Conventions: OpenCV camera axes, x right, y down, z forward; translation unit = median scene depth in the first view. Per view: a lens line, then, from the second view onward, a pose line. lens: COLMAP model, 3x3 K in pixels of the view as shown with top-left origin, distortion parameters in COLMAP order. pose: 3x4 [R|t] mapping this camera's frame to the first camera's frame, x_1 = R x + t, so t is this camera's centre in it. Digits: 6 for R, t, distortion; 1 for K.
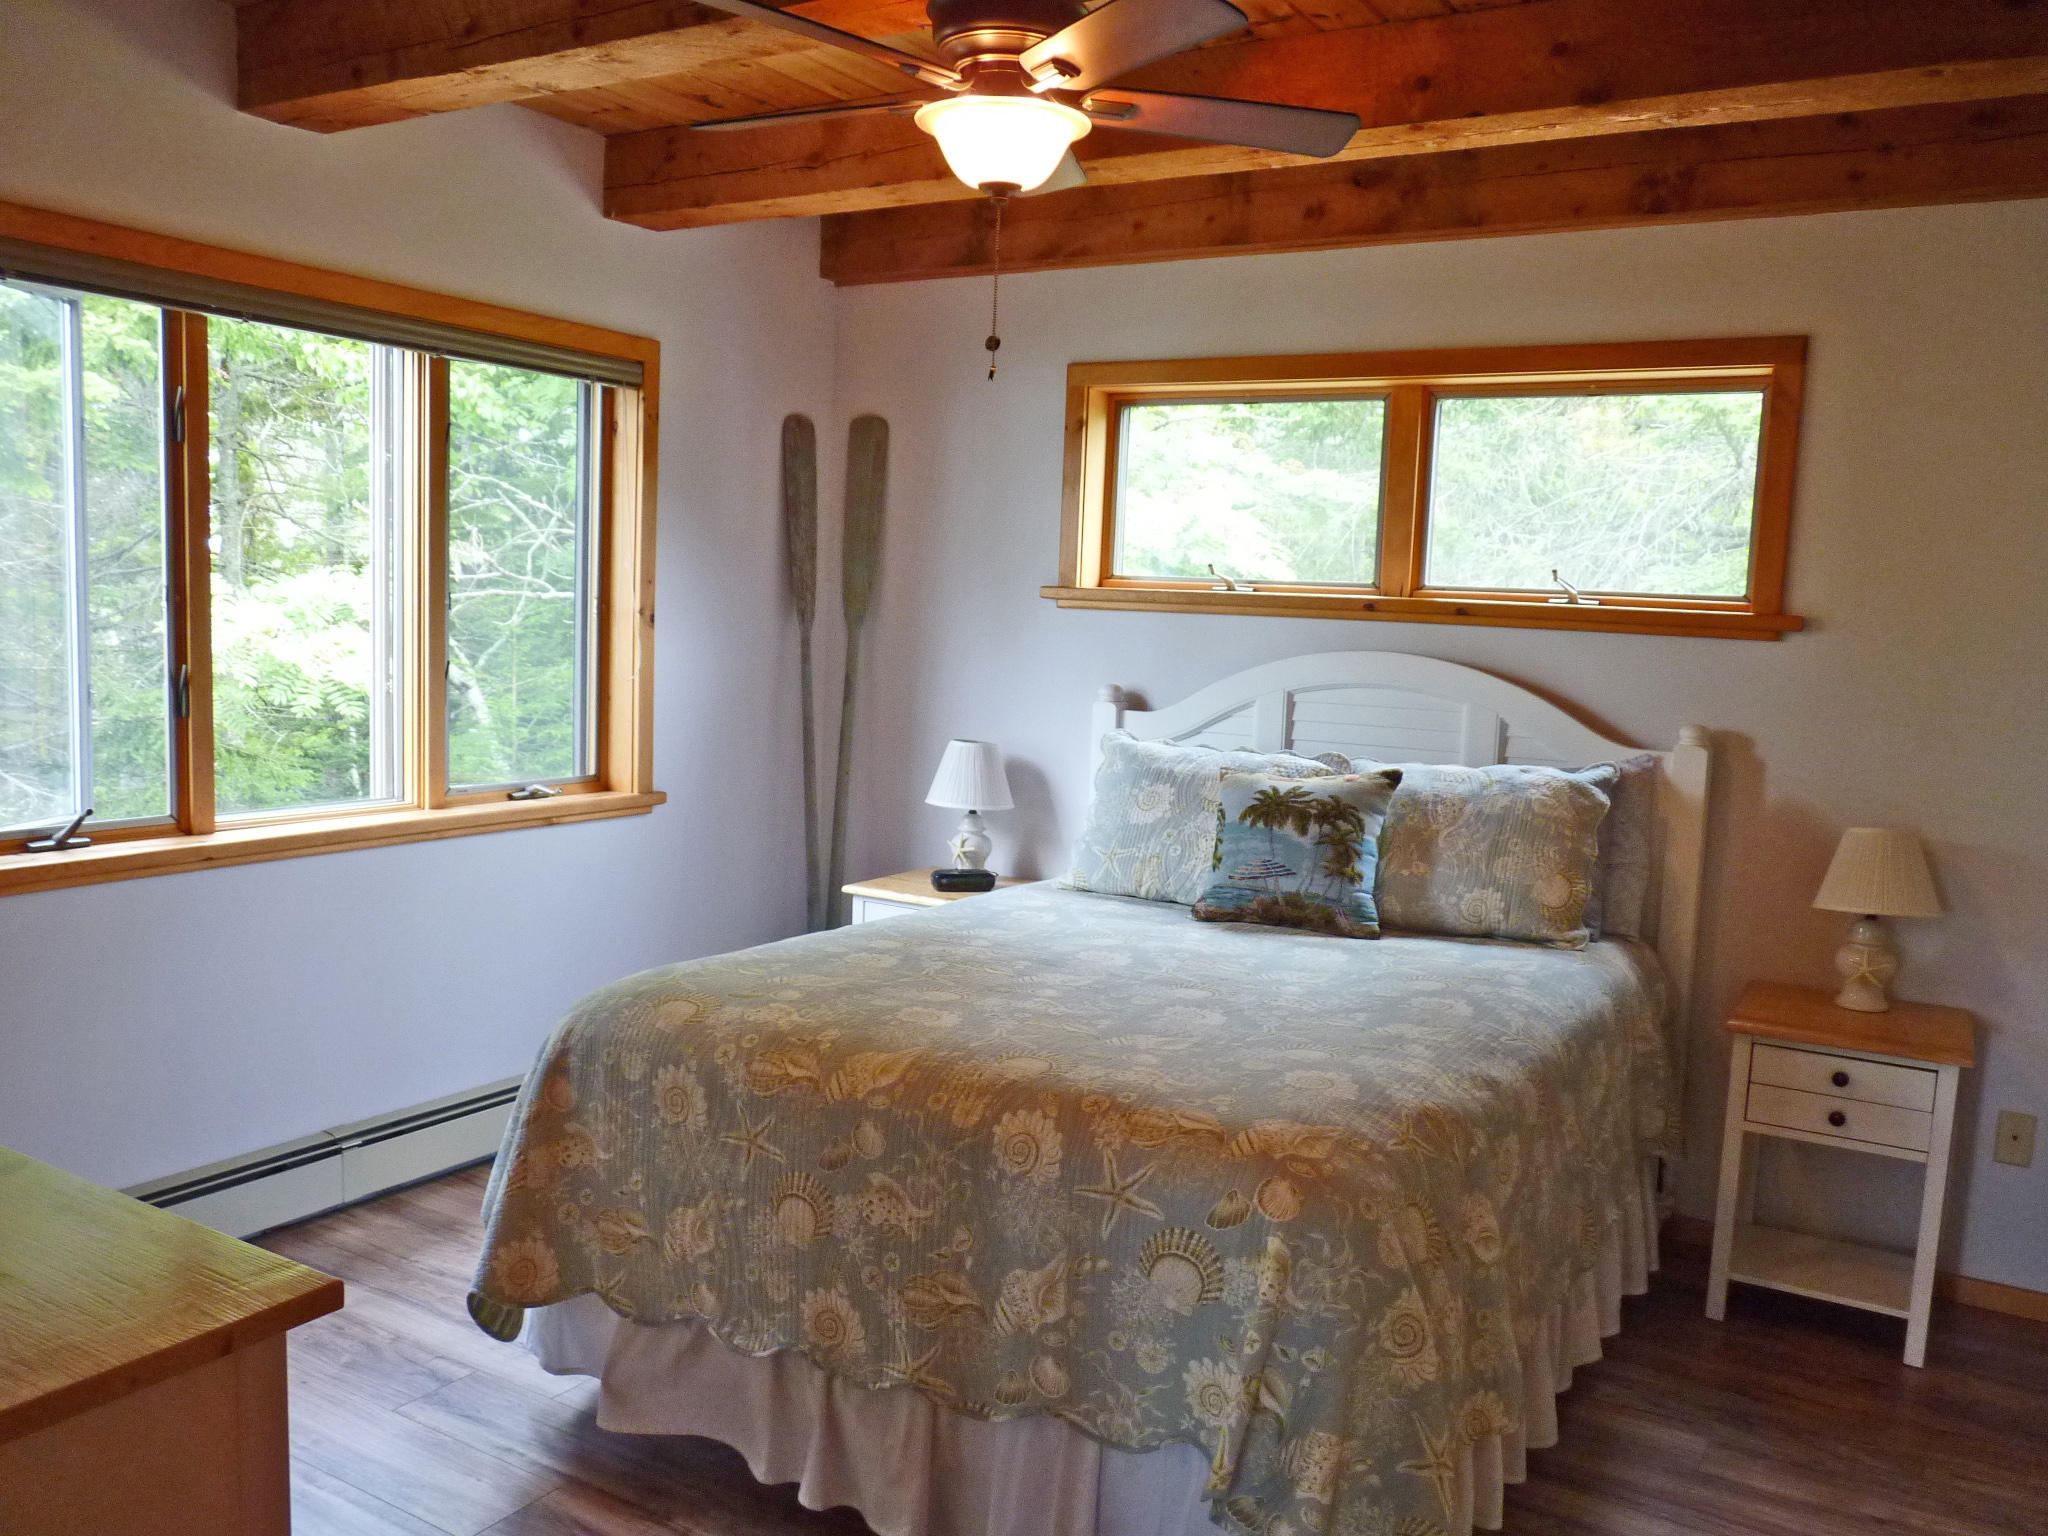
lens RADIAL K [[1631.4, 0, 1022.6], [0, 1631.4, 791.9], [0, 0, 1]] dist [-0.017732, 0.001906]
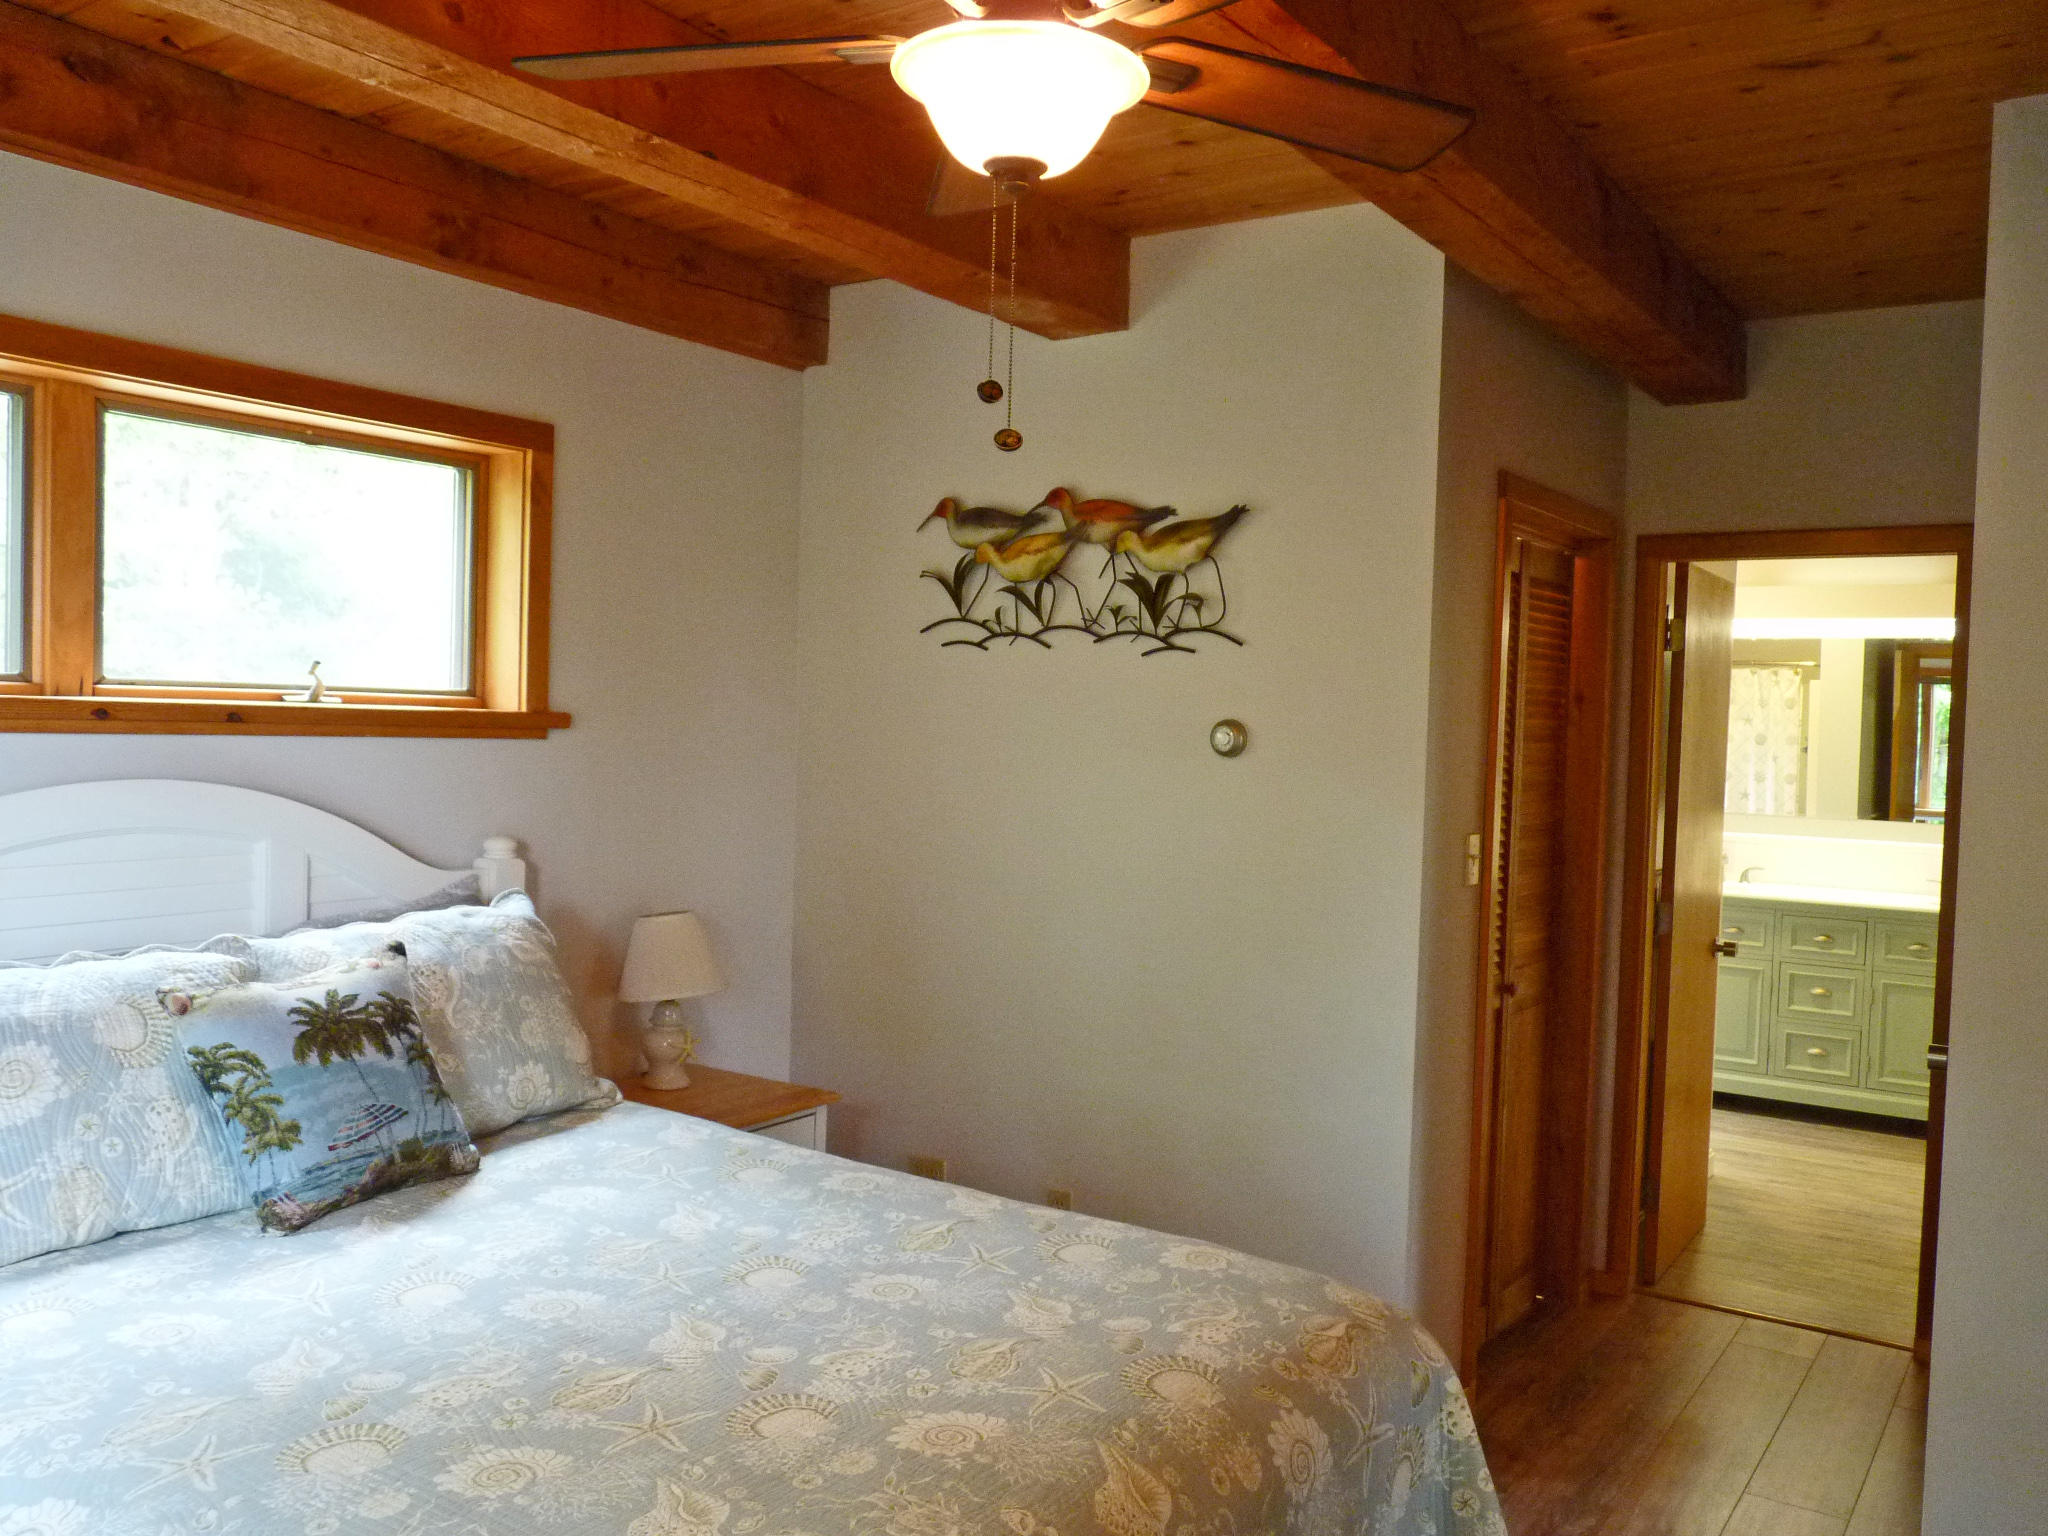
lens RADIAL K [[1642.4, 0, 1032.1], [0, 1642.4, 777.6], [0, 0, 1]] dist [-0.025957, 0.004322]
pose [[0.054869, -0.076539, 0.995556, -0.498430], [0.090714, 0.993317, 0.071368, -0.116559], [-0.994364, 0.086395, 0.061446, 0.677777]]
